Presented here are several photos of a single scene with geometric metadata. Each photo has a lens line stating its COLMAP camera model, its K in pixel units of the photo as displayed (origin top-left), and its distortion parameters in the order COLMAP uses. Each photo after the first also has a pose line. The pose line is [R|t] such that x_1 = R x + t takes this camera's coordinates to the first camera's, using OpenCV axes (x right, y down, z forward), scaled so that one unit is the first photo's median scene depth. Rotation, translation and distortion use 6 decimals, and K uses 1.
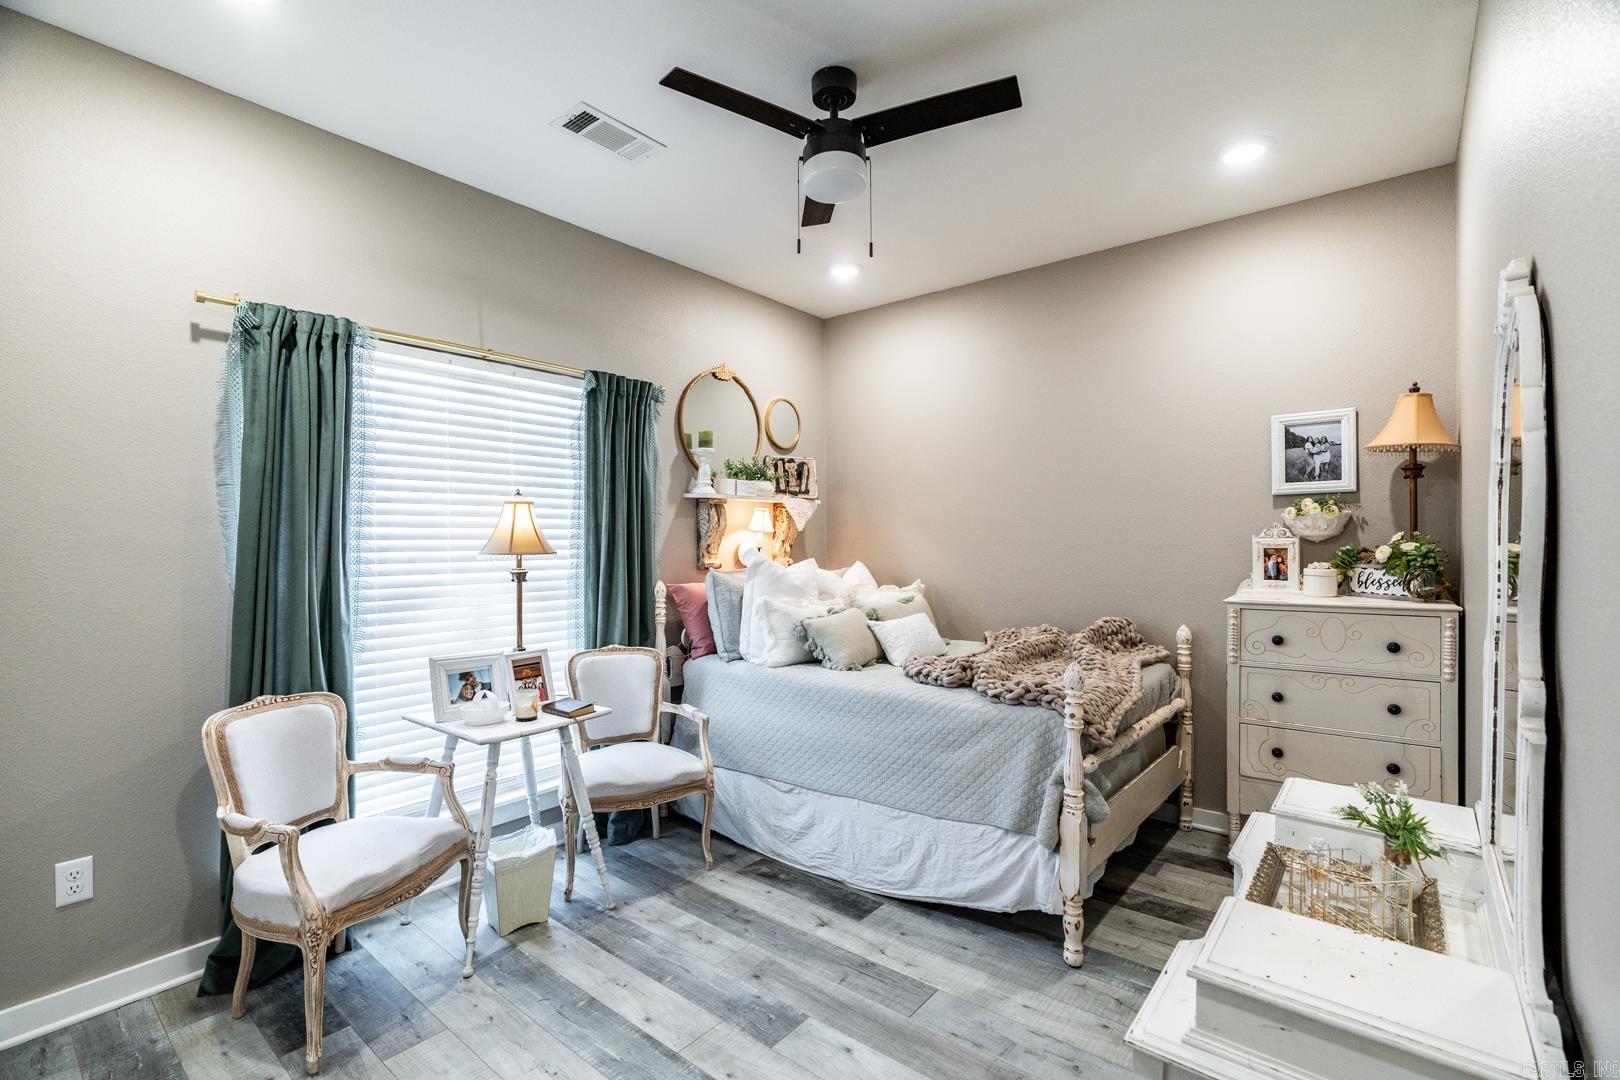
lens RADIAL K [[729.5, 0, 810.7], [0, 729.5, 538.0], [0, 0, 1]] dist [-0.000564, 0.000700]
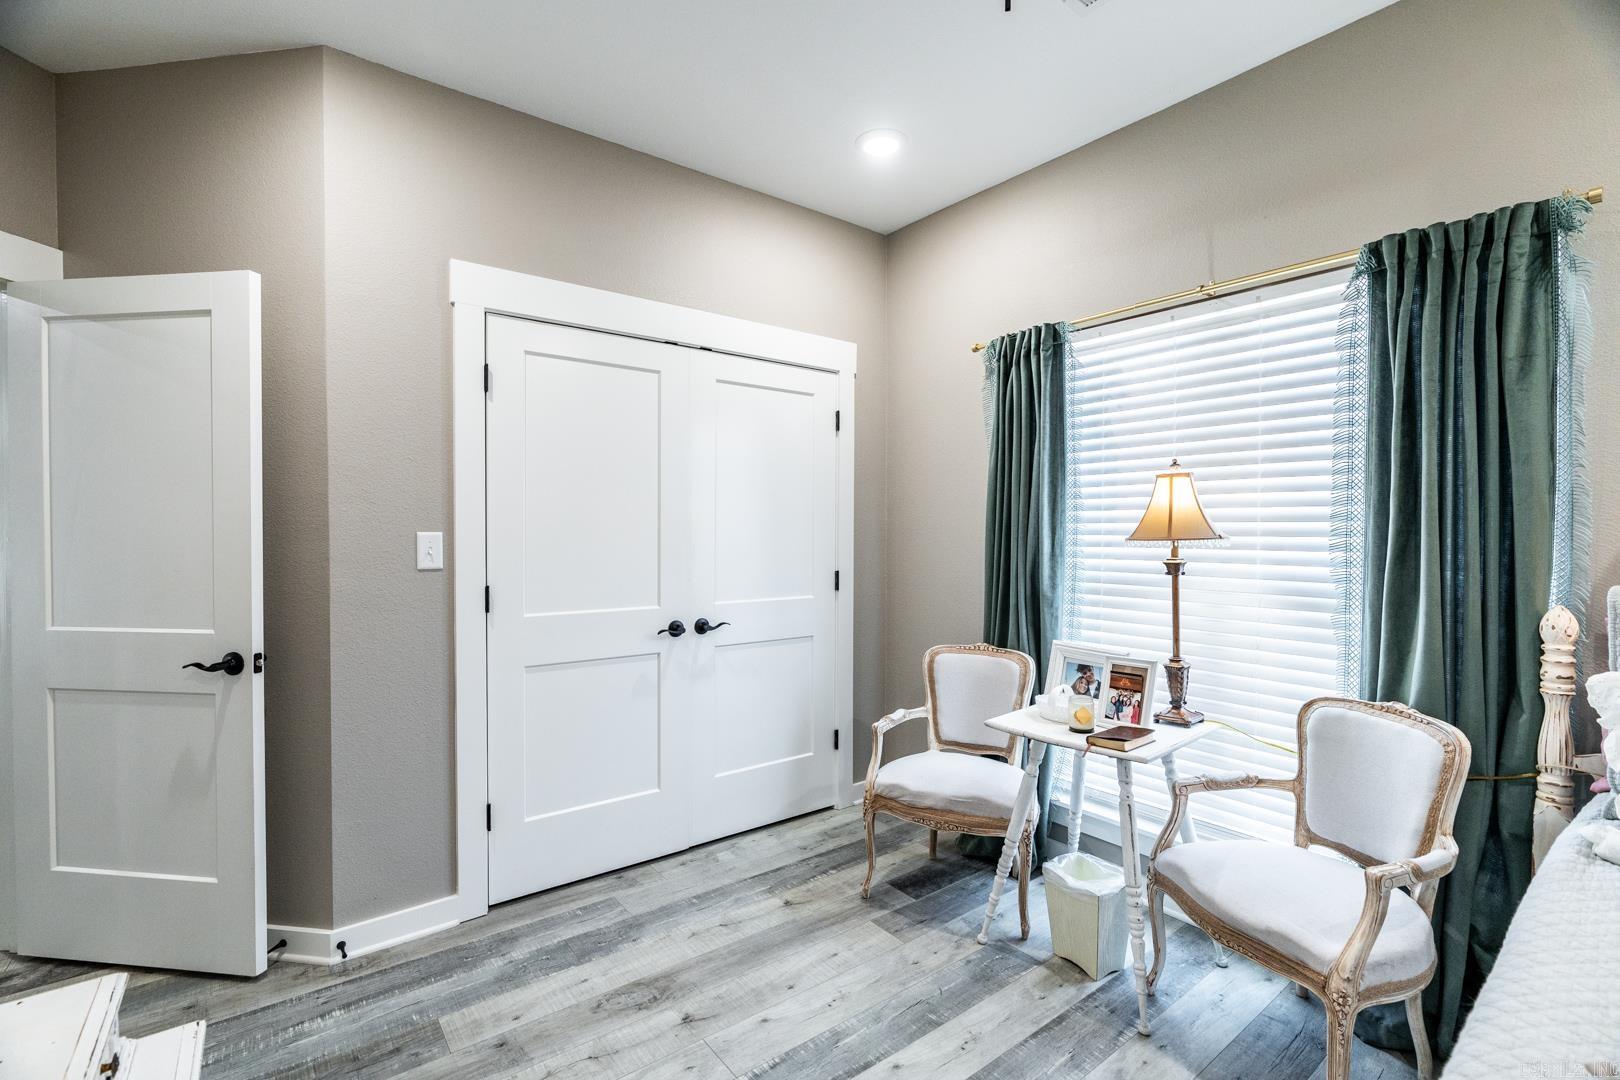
lens RADIAL K [[729.5, 0, 804.2], [0, 729.5, 536.5], [0, 0, 1]] dist [-0.000564, 0.000700]
pose [[-0.234988, 0.015323, -0.971877, 0.486689], [0.004846, 0.999882, 0.014593, 0.004598], [0.971986, -0.001281, -0.235035, 0.823755]]
